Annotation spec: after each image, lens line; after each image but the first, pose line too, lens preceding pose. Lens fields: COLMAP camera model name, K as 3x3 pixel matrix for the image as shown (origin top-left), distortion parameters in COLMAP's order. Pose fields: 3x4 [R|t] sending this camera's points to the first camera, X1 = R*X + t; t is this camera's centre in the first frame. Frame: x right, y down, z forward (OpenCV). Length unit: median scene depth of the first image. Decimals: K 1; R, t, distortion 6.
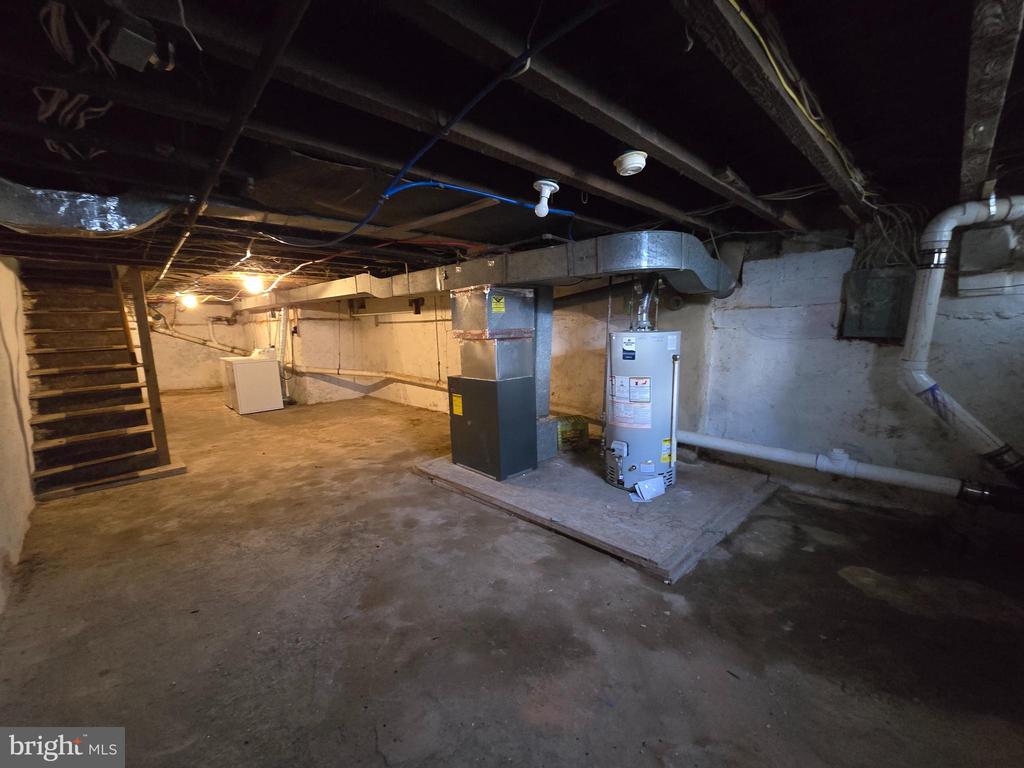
lens RADIAL K [[418.7, 0, 504.6], [0, 418.7, 386.4], [0, 0, 1]] dist [-0.001041, 0.000457]
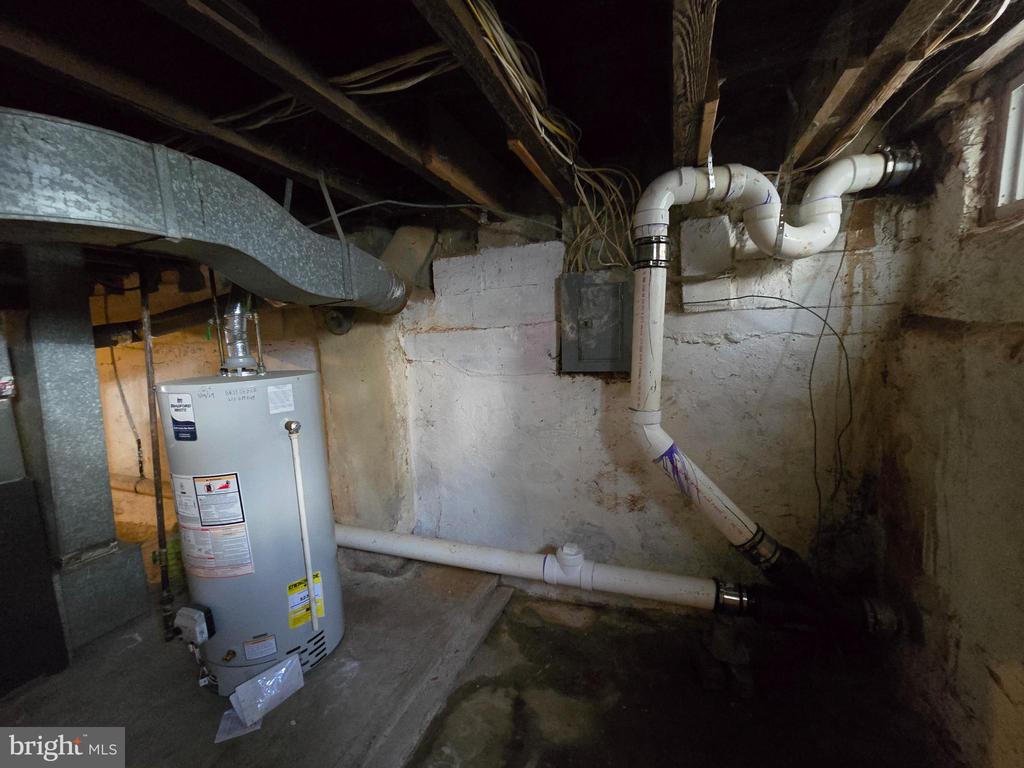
lens RADIAL K [[418.7, 0, 504.6], [0, 418.7, 386.4], [0, 0, 1]] dist [-0.001041, 0.000457]
pose [[0.908178, -0.063946, 0.413670, 0.445645], [0.084081, 0.995988, -0.030629, -0.082568], [-0.410052, 0.062599, 0.909912, 0.429068]]
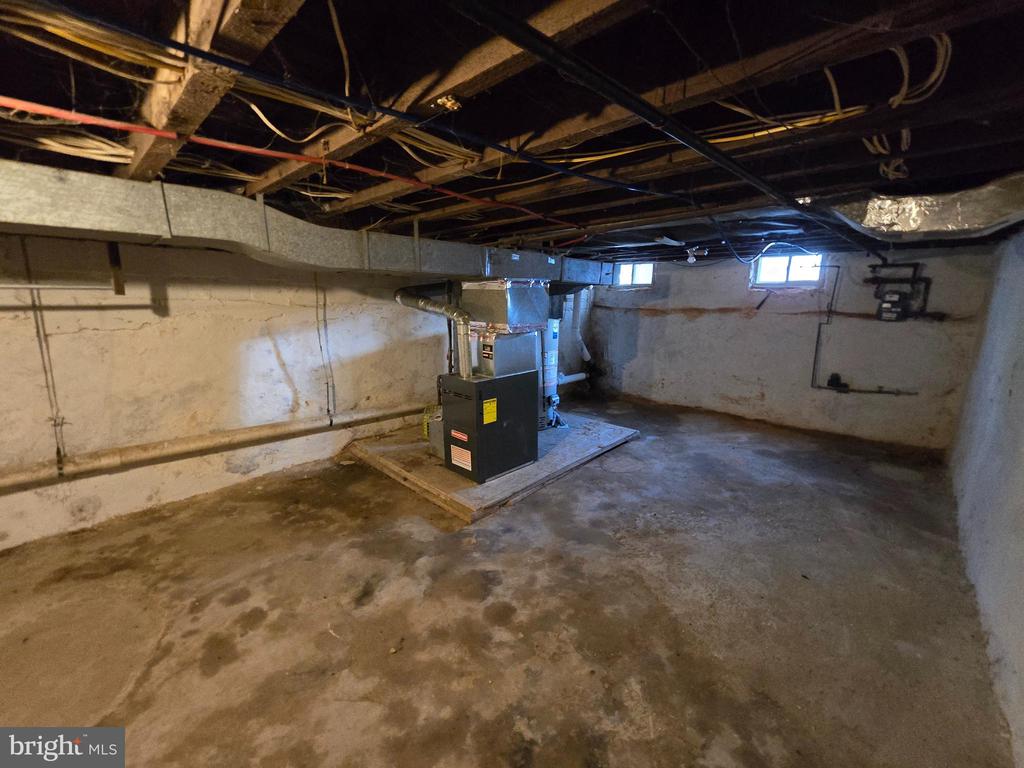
lens RADIAL K [[417.1, 0, 523.7], [0, 417.1, 386.4], [0, 0, 1]] dist [0.002219, 0.000382]
pose [[-0.059641, -0.187774, 0.980400, -1.214800], [0.141118, 0.970698, 0.194500, -0.208574], [-0.988195, 0.149952, -0.031395, 1.218790]]
